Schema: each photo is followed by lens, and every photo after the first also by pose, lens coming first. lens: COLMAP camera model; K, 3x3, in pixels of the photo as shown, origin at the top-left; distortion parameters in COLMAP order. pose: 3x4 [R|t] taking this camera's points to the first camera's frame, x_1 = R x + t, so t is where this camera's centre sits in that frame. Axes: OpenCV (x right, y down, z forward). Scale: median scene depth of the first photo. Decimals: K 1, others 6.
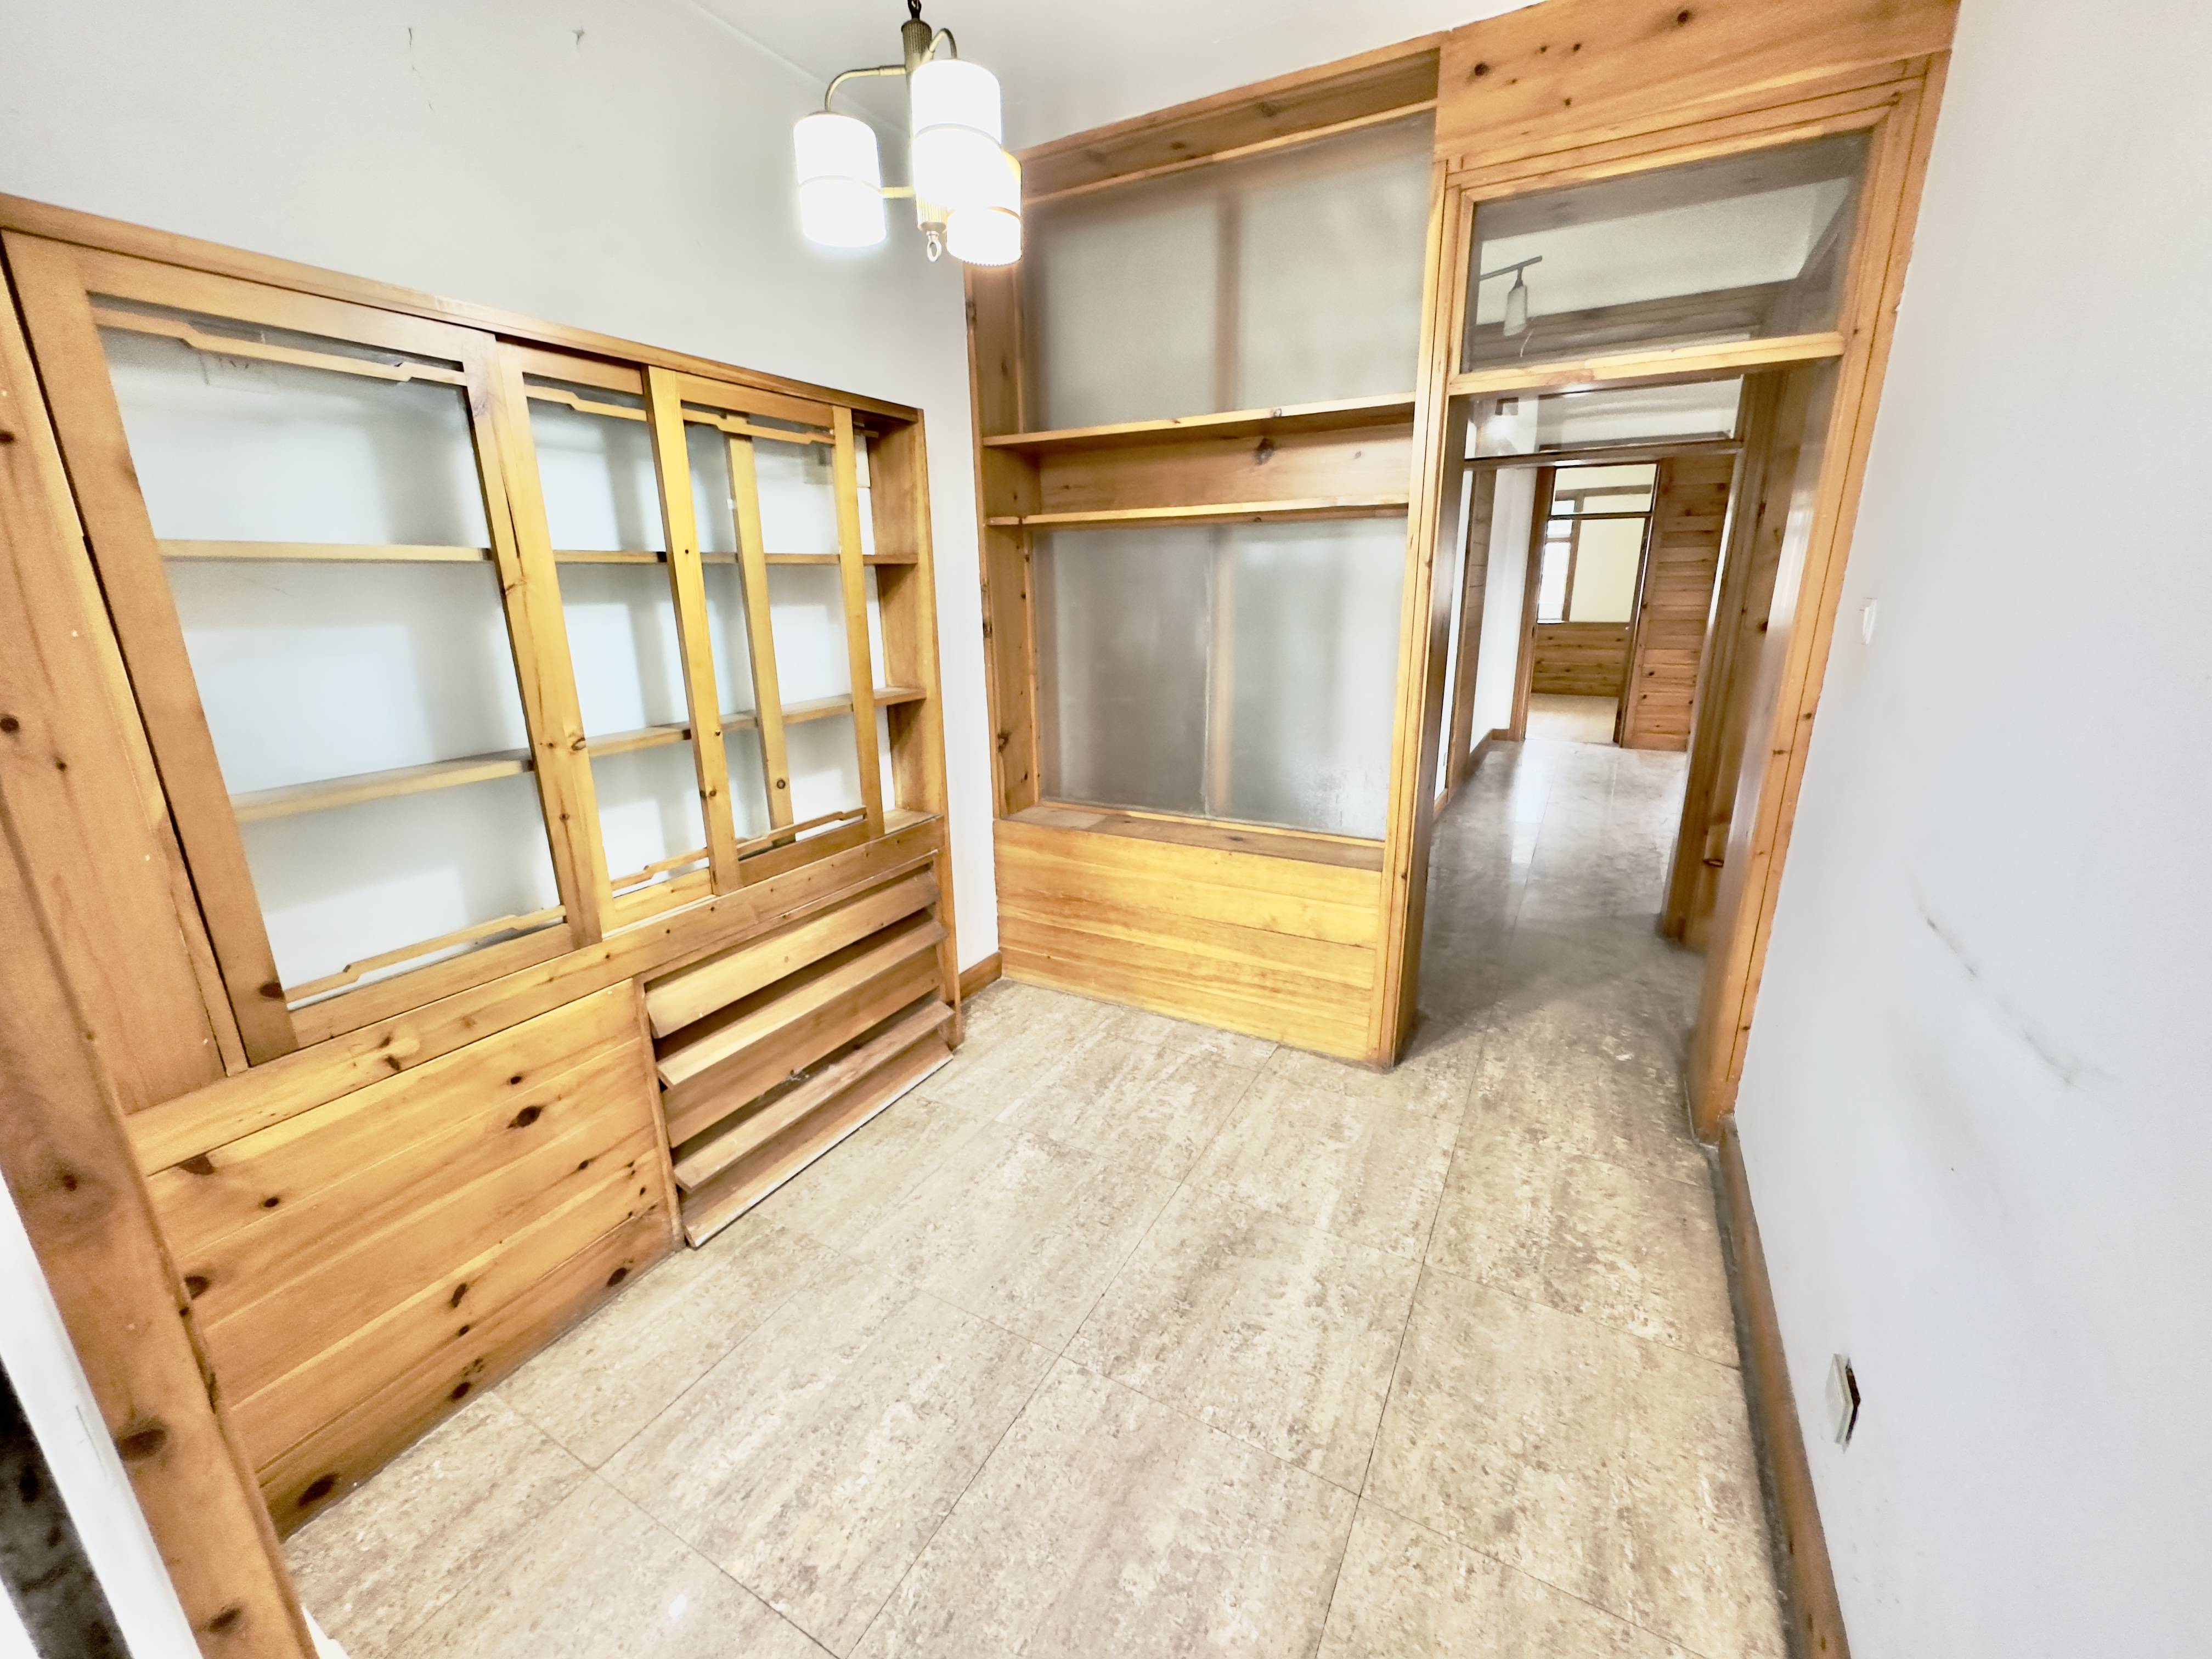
lens RADIAL K [[883.7, 0, 1109.4], [0, 883.7, 824.7], [0, 0, 1]] dist [-0.004198, 0.000973]
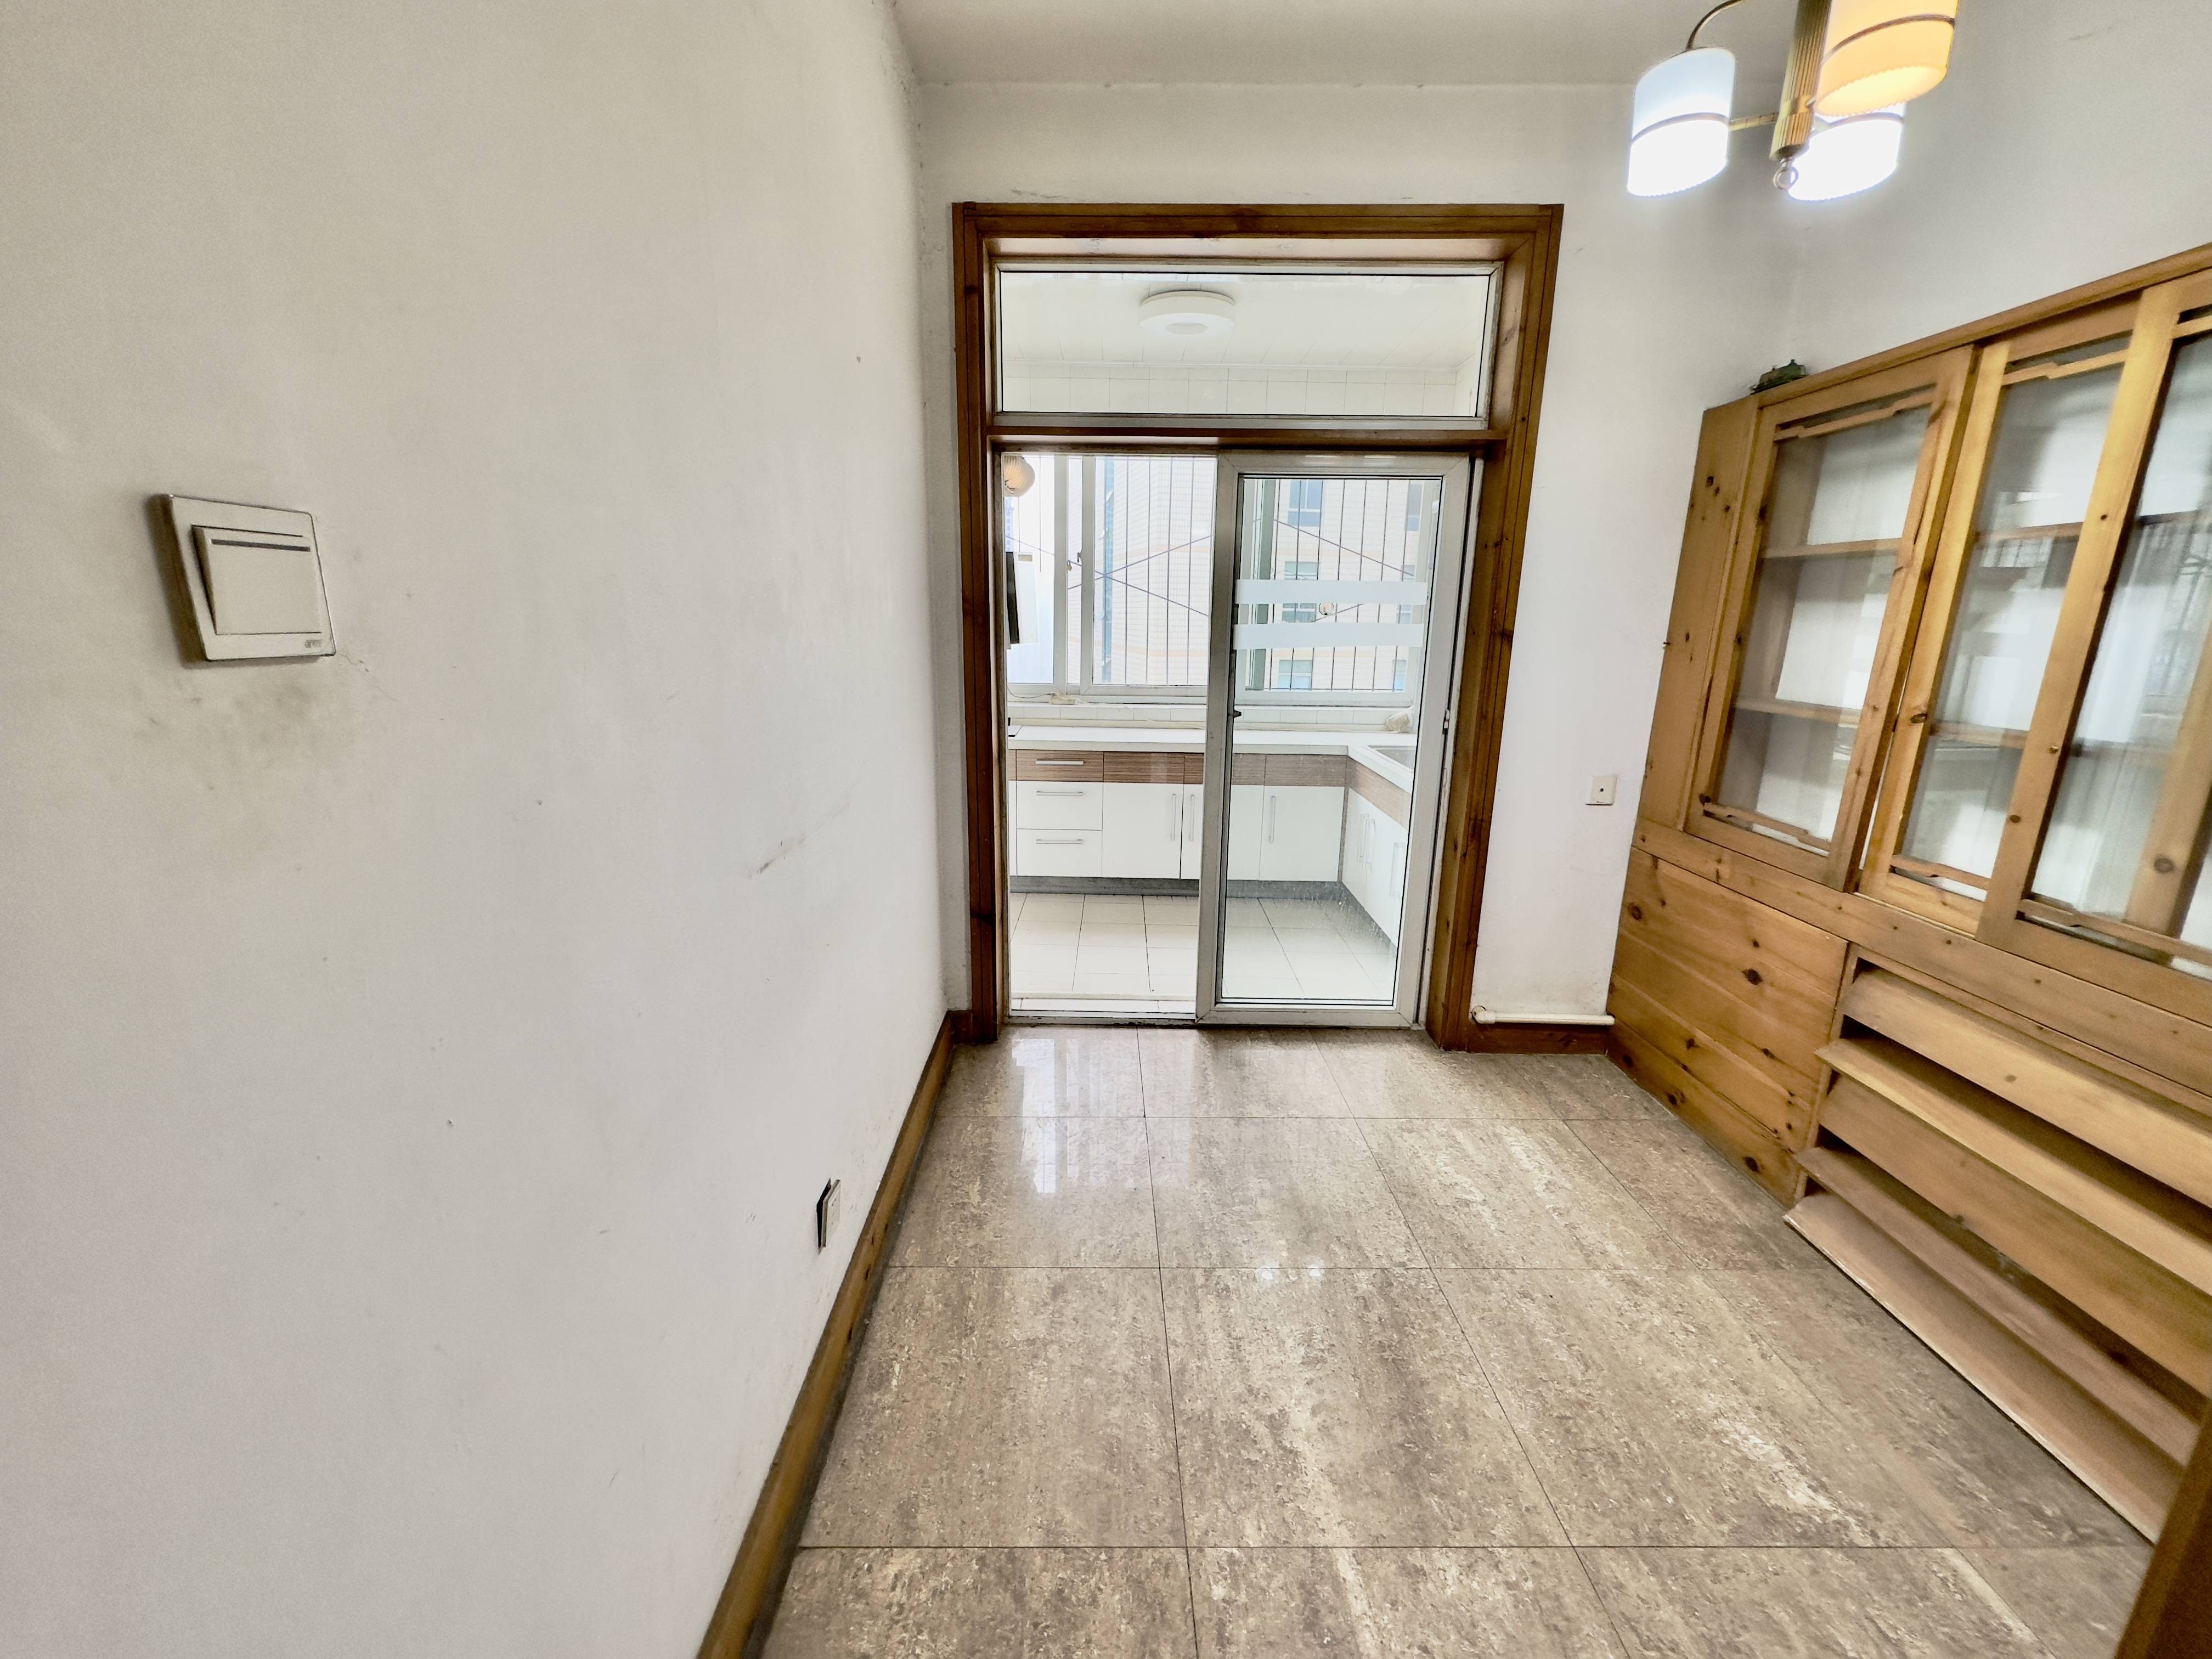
lens RADIAL K [[883.7, 0, 1098.1], [0, 883.7, 834.5], [0, 0, 1]] dist [-0.004198, 0.000973]
pose [[-0.877347, 0.117431, -0.465266, 0.766036], [-0.130090, 0.875076, 0.466174, -0.332745], [0.461887, 0.469523, -0.752469, 1.404124]]
